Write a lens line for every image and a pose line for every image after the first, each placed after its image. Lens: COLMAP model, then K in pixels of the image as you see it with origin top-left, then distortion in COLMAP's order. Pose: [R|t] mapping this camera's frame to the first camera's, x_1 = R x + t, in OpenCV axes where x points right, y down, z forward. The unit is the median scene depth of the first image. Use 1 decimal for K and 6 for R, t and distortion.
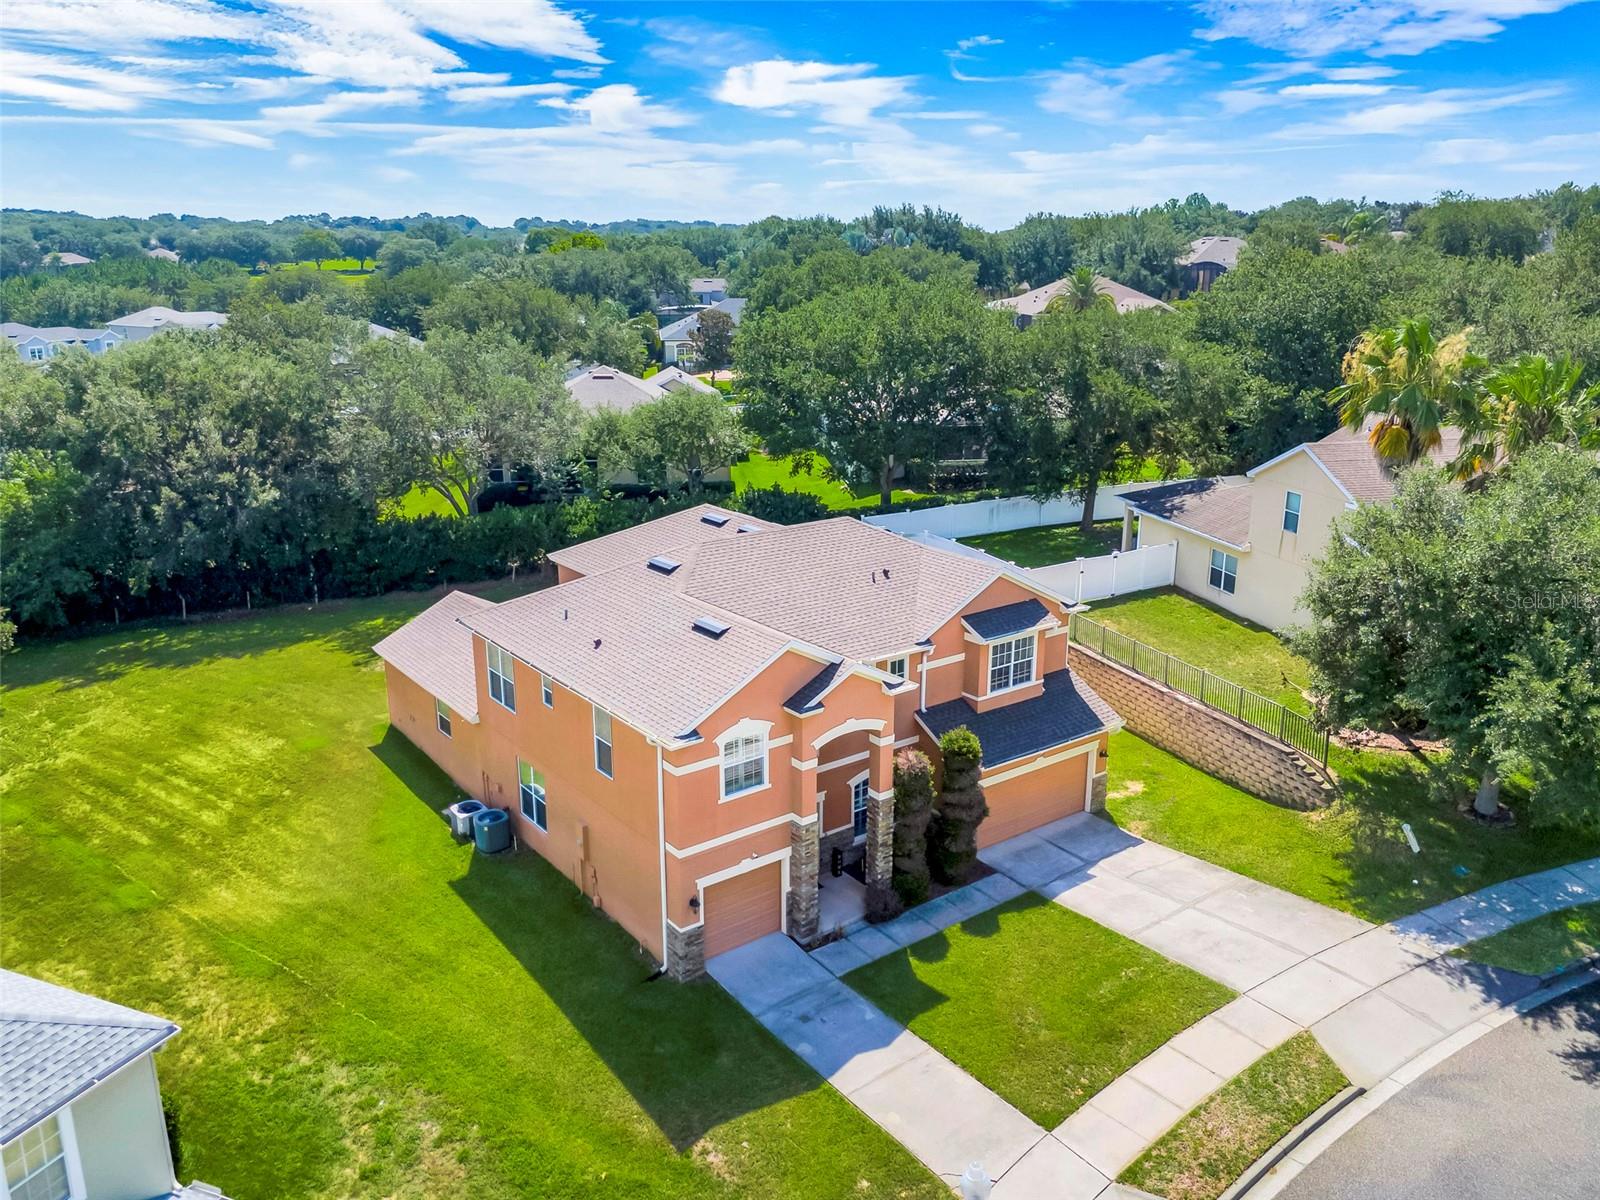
lens RADIAL K [[1240.4, 0, 800.0], [0, 1240.4, 600.0], [0, 0, 1]] dist [0.082618, -0.002909]
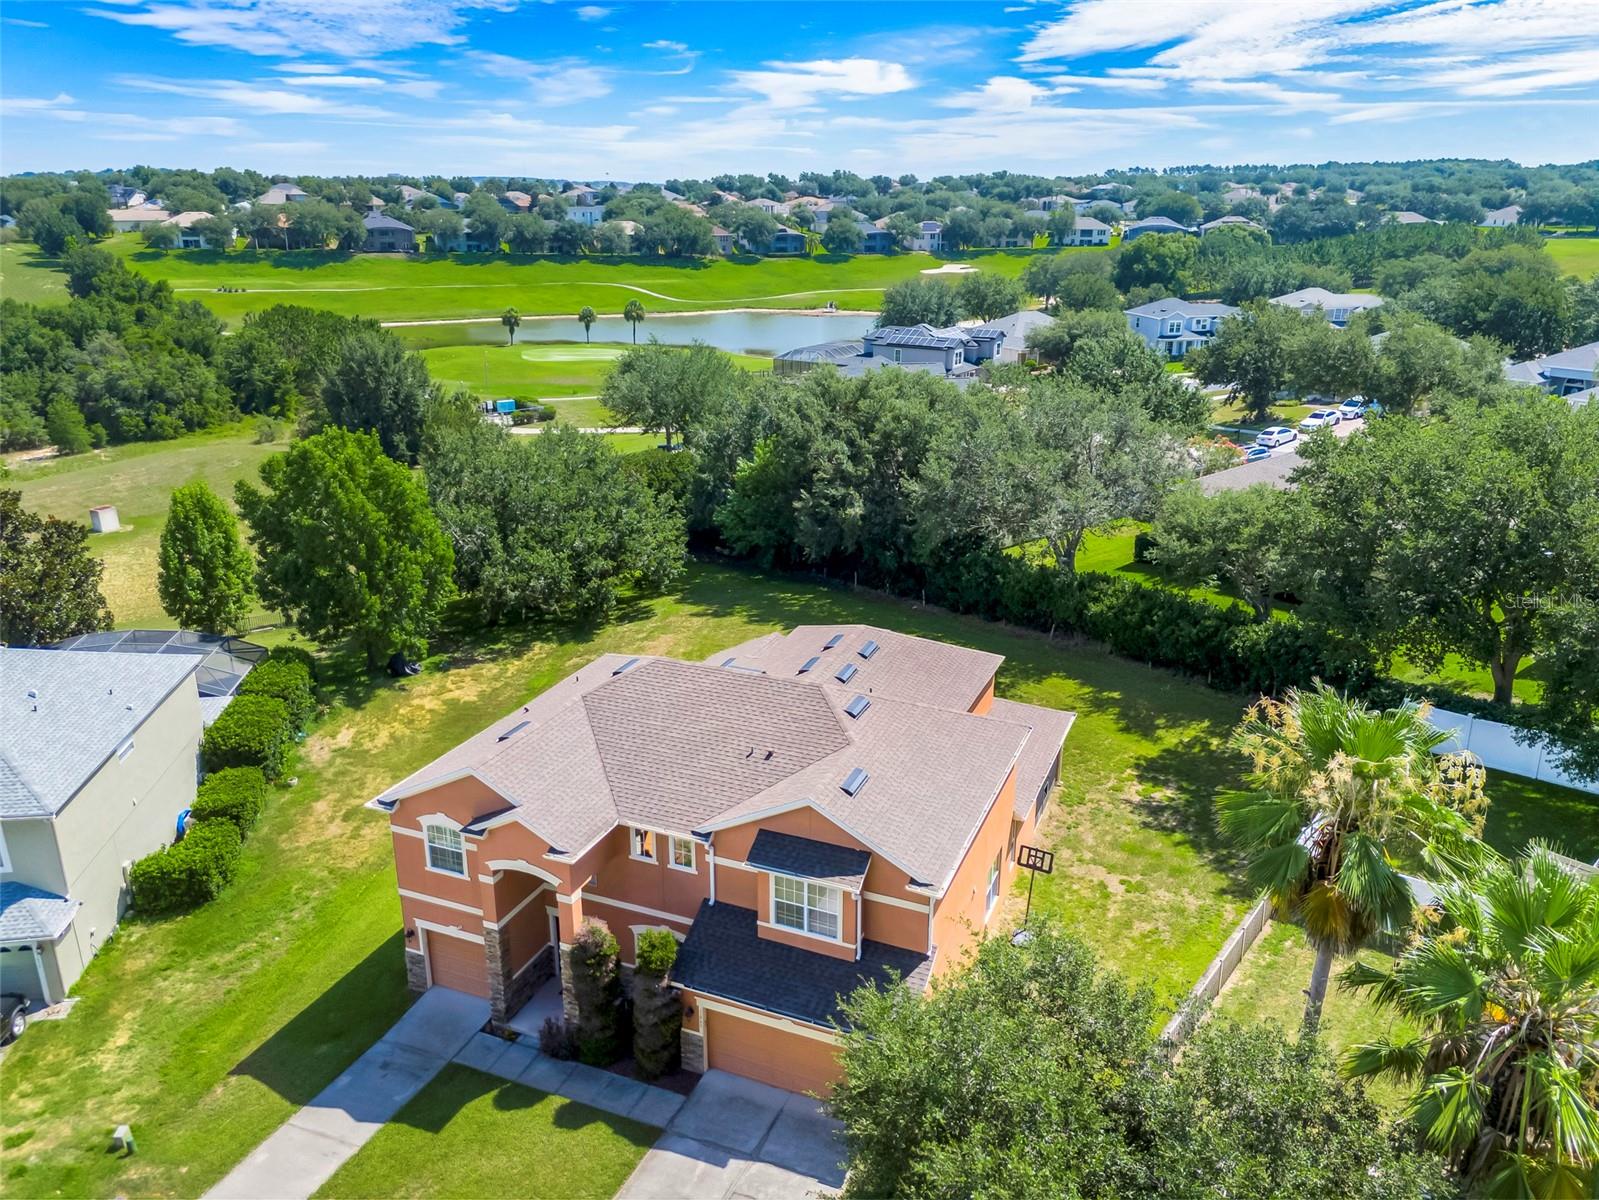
lens RADIAL K [[1220.2, 0, 799.5], [0, 1220.2, 600.0], [0, 0, 1]] dist [0.061928, -0.003902]
pose [[0.497782, 0.285714, -0.818890, 0.900674], [-0.238852, 0.952830, 0.187254, -0.349182], [0.833764, 0.102382, 0.542545, 0.559768]]
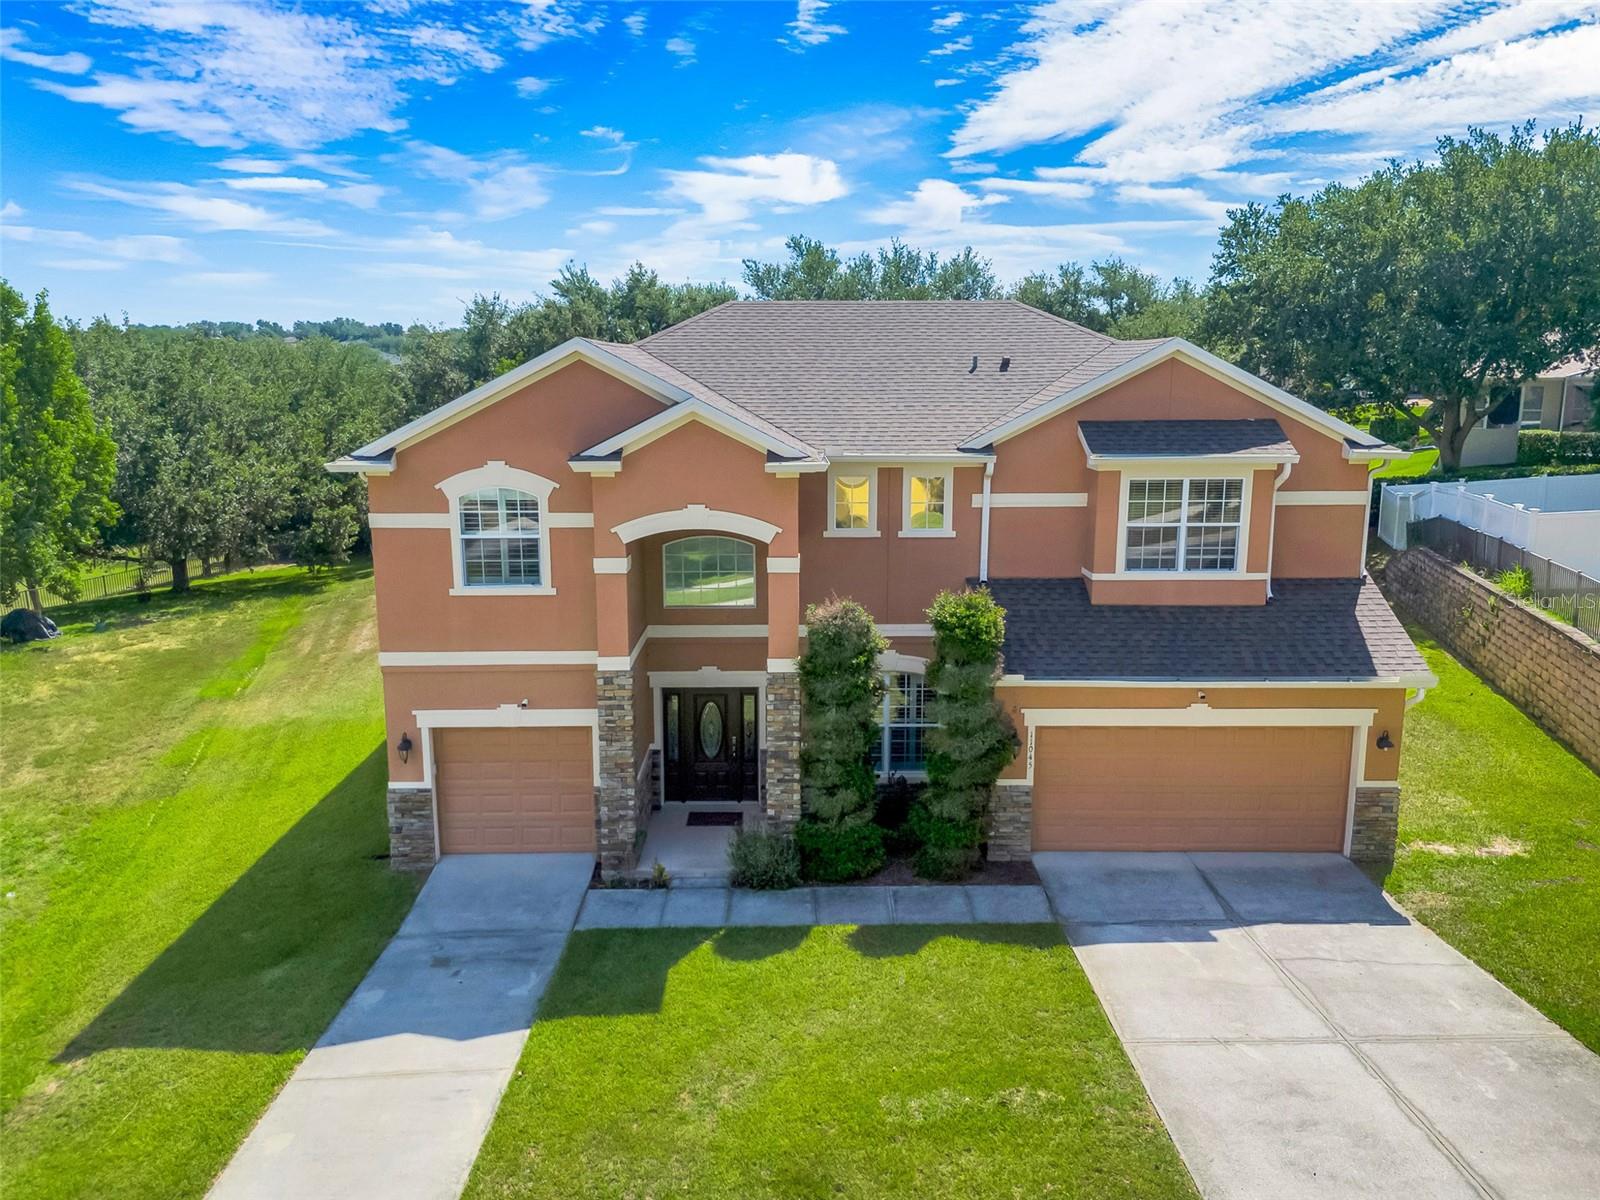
lens RADIAL K [[1221.0, 0, 800.0], [0, 1221.0, 600.0], [0, 0, 1]] dist [0.061928, -0.003902]
pose [[0.801201, 0.110468, -0.588110, 0.390055], [-0.163626, 0.985800, -0.037744, 0.143368], [0.575589, 0.126470, 0.807900, 0.535628]]
